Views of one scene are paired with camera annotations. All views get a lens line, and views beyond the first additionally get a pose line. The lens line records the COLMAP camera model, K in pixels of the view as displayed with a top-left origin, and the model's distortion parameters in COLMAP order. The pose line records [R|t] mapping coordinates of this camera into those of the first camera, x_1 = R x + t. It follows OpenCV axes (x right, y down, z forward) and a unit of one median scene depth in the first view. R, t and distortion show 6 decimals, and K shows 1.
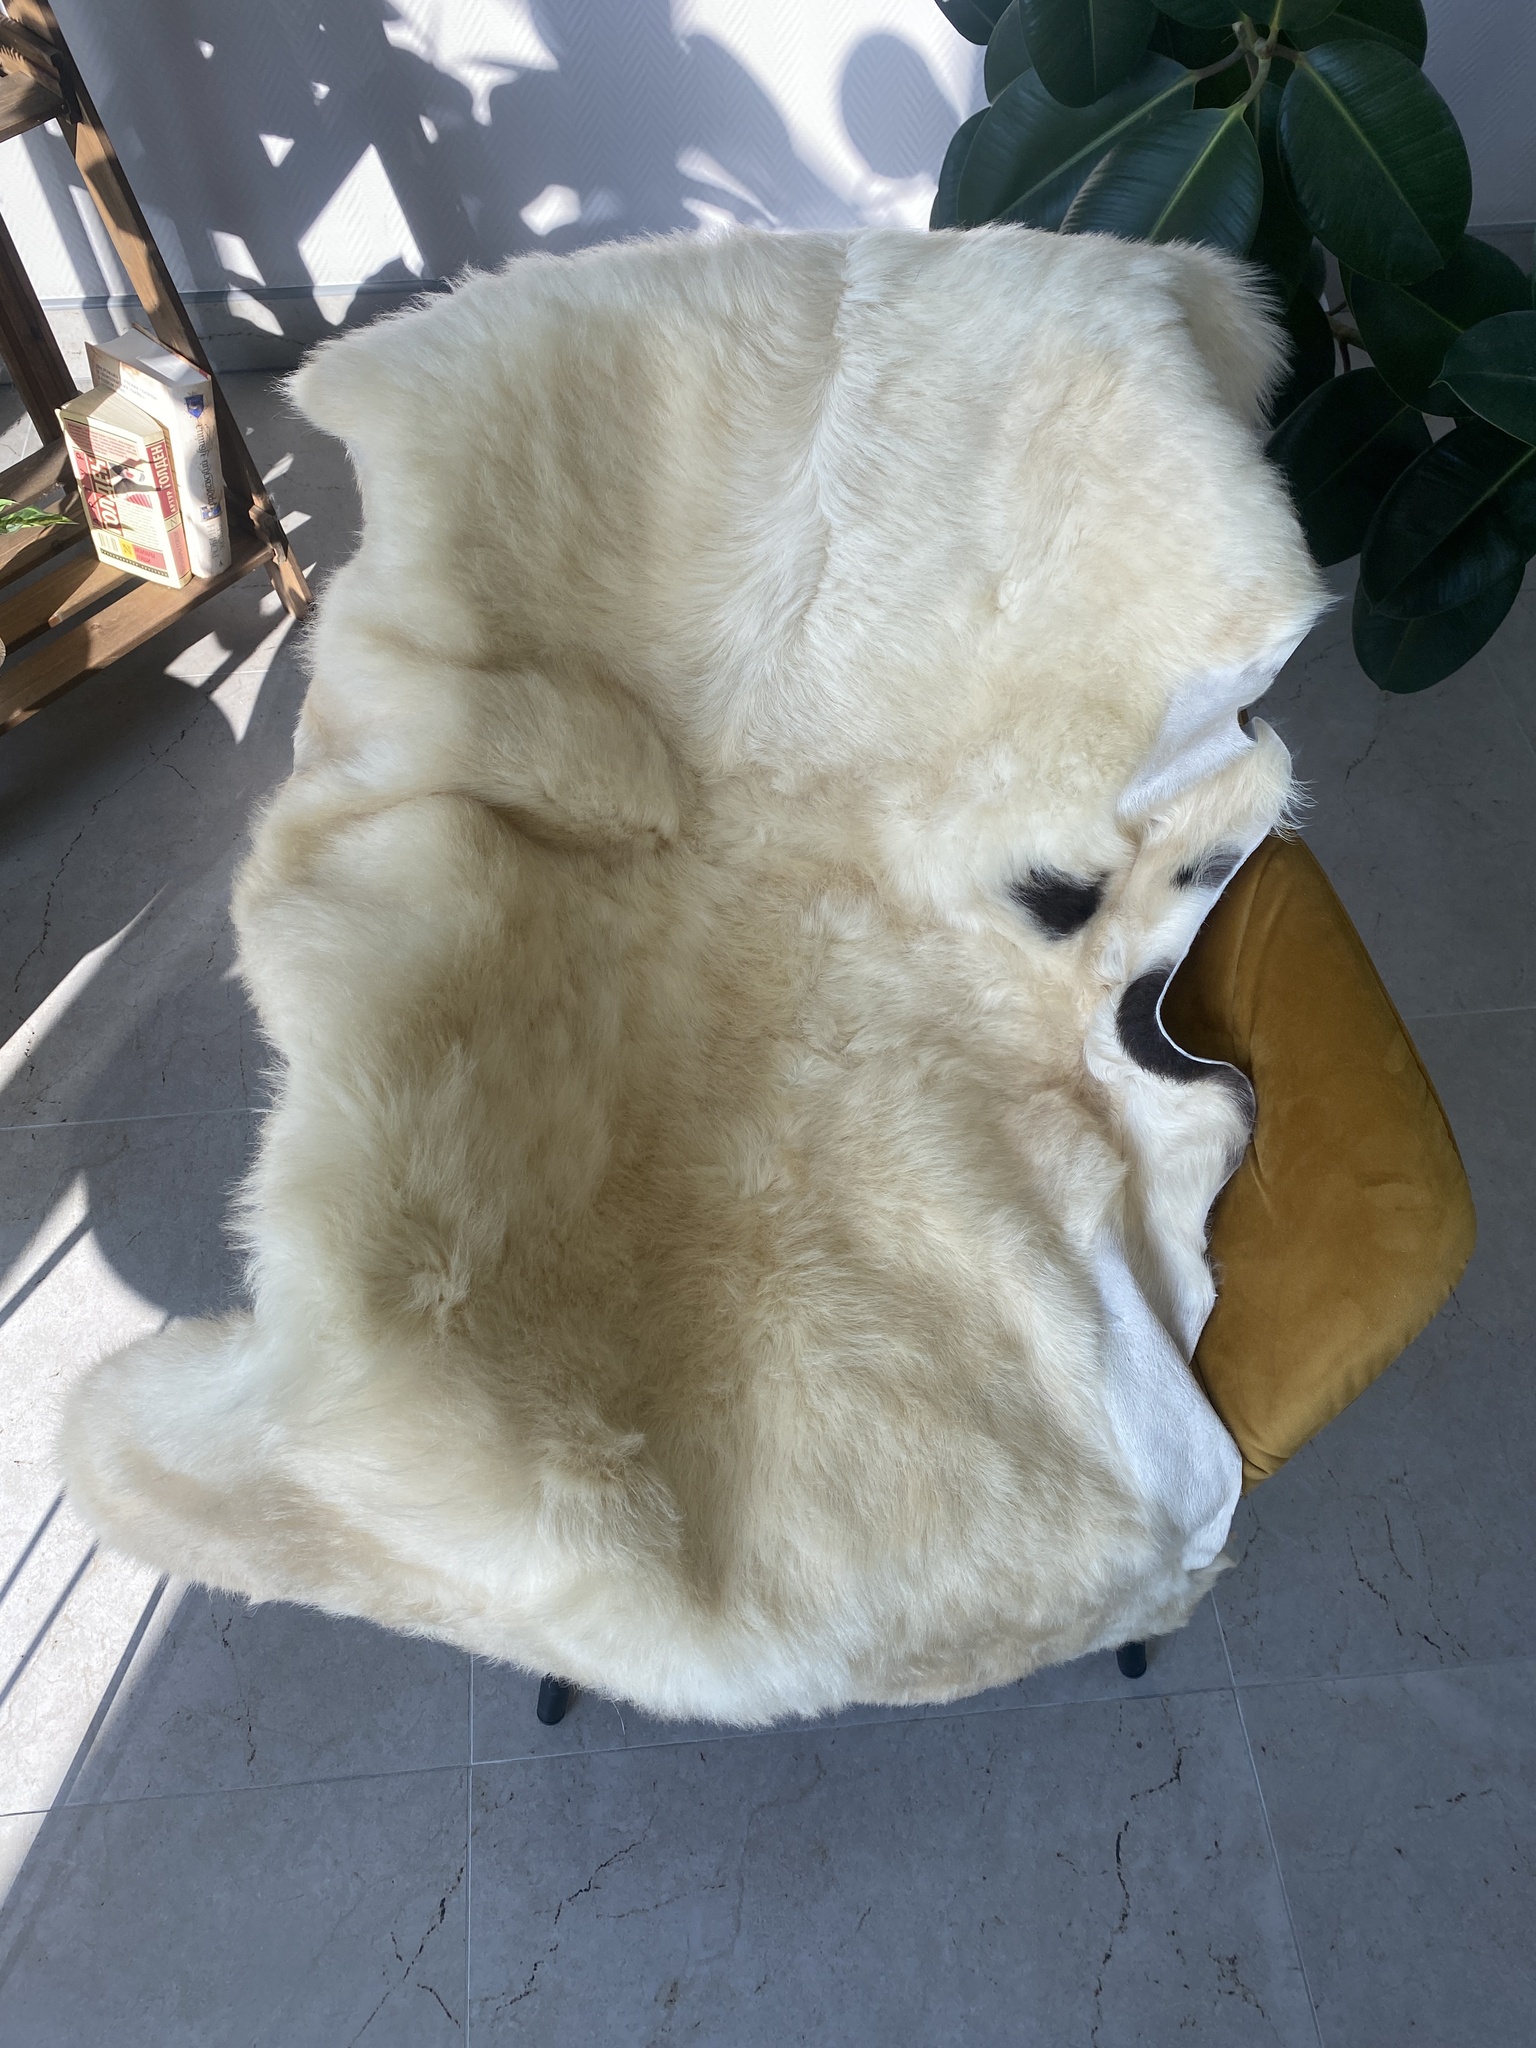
lens RADIAL K [[1510.6, 0, 740.9], [0, 1510.6, 972.1], [0, 0, 1]] dist [0.036230, -0.047564]
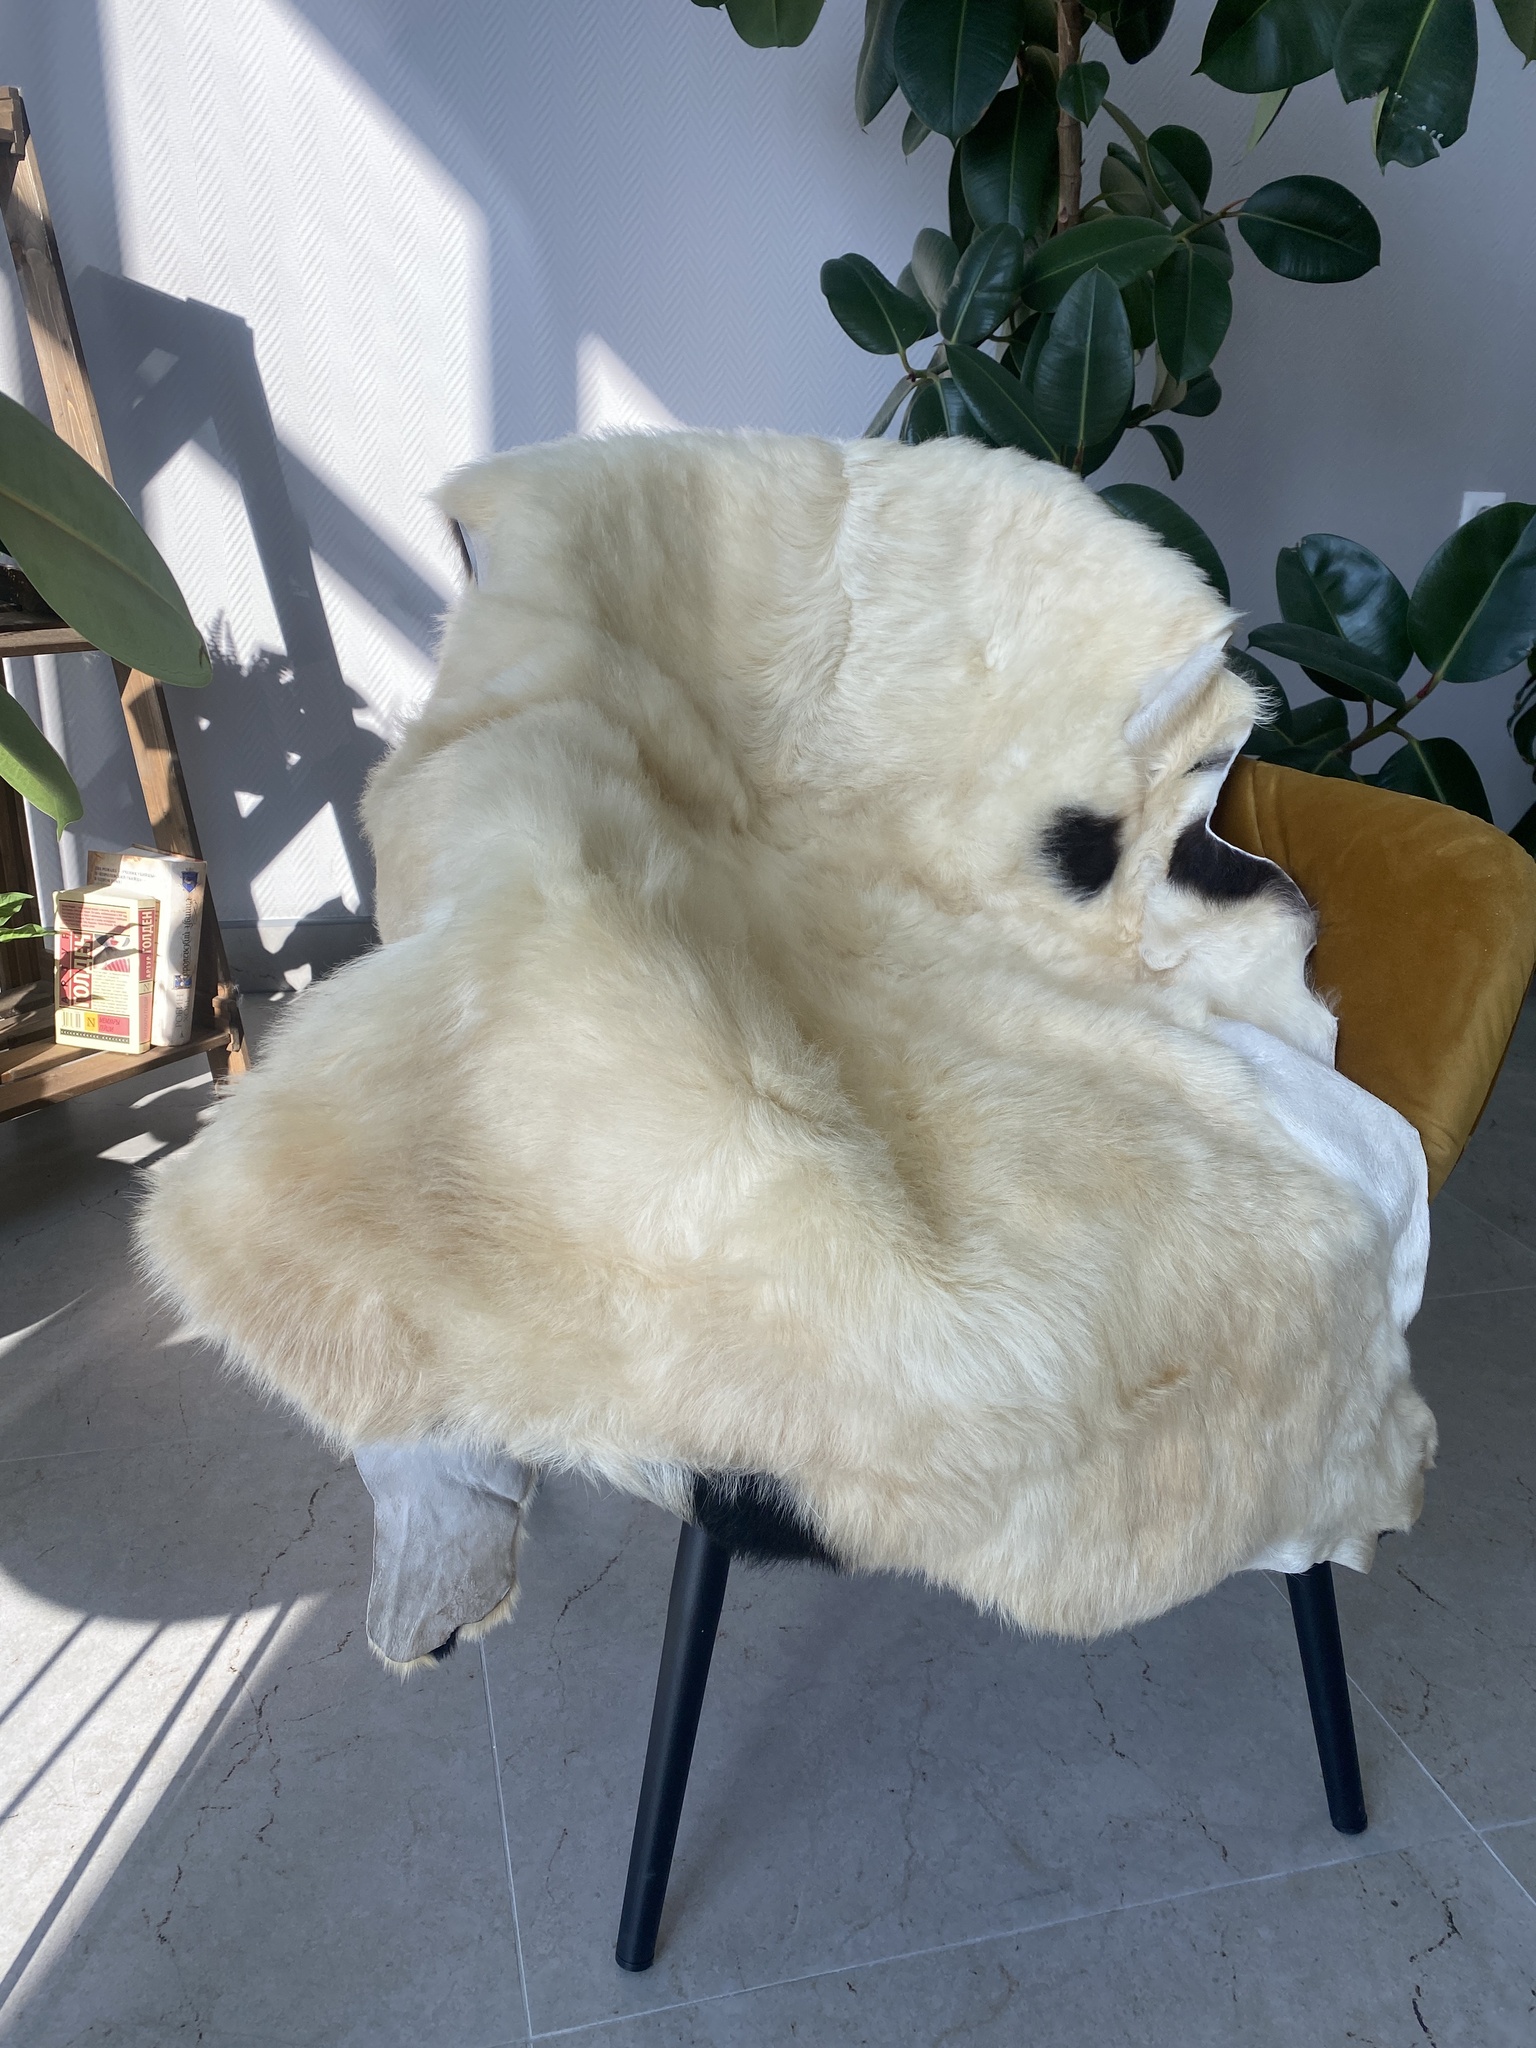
lens RADIAL K [[1512.0, 0, 753.2], [0, 1512.0, 1016.2], [0, 0, 1]] dist [0.015834, -0.011333]
pose [[0.986594, -0.015371, 0.162469, -0.218996], [0.107166, 0.811839, -0.573963, 0.661107], [-0.123076, 0.583680, 0.802602, 0.178525]]
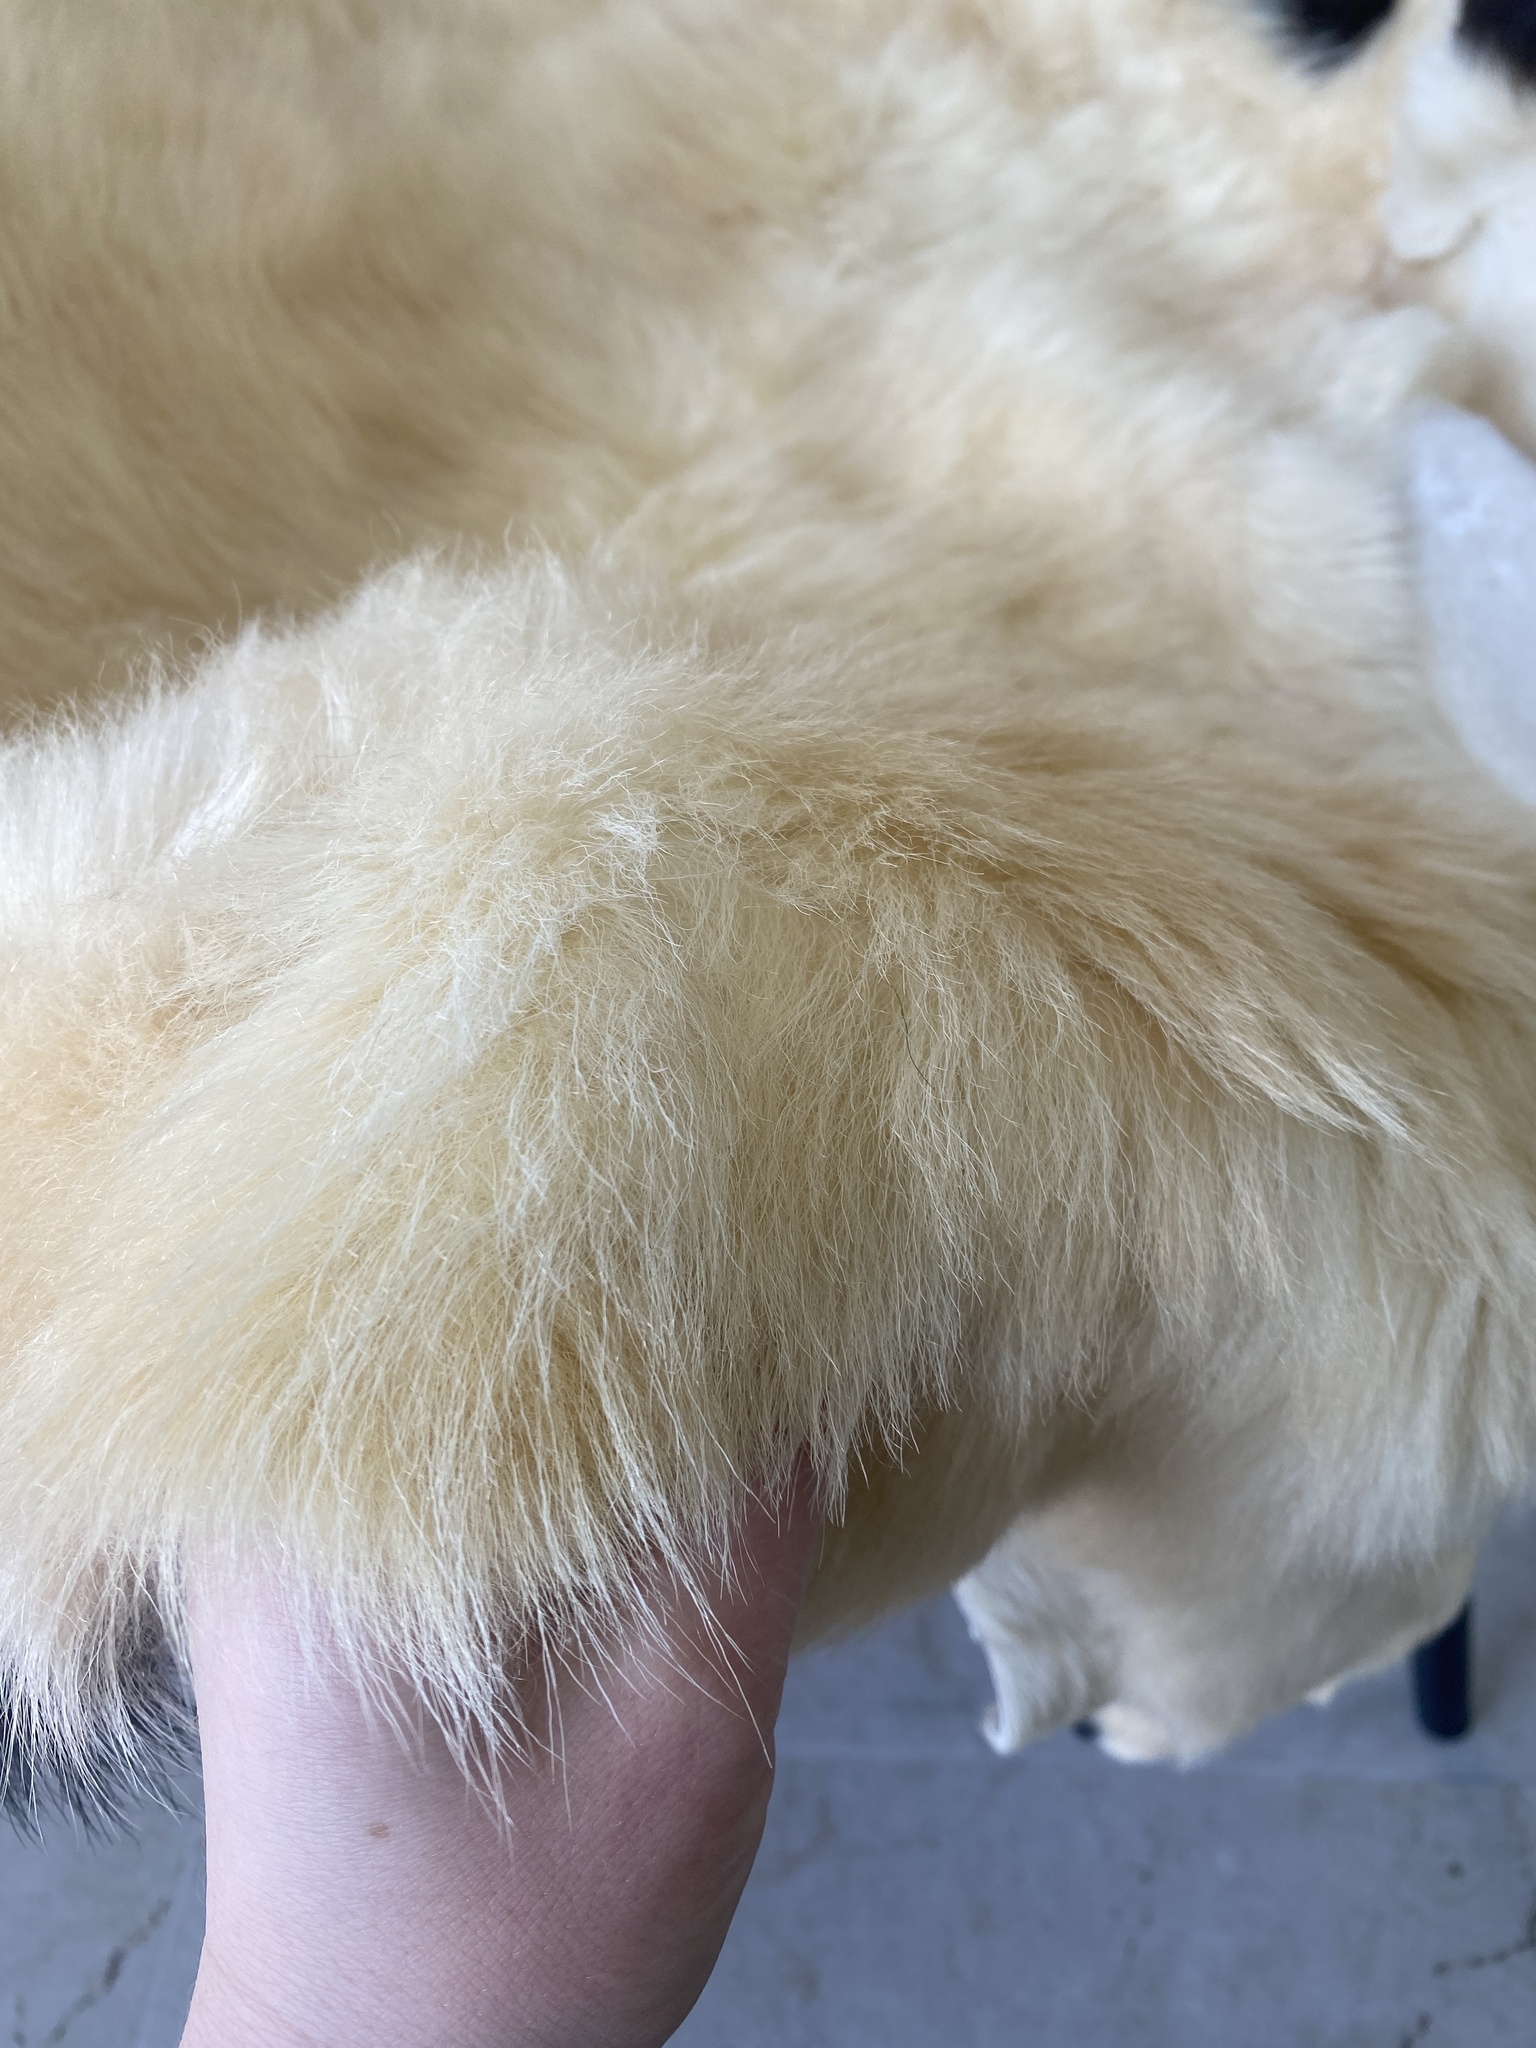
lens RADIAL K [[1510.6, 0, 740.9], [0, 1510.6, 972.1], [0, 0, 1]] dist [0.036230, -0.047564]
pose [[0.984527, 0.057792, -0.165427, 0.112561], [-0.079522, 0.988593, -0.127906, 0.355148], [0.156148, 0.139082, 0.977893, 0.511117]]
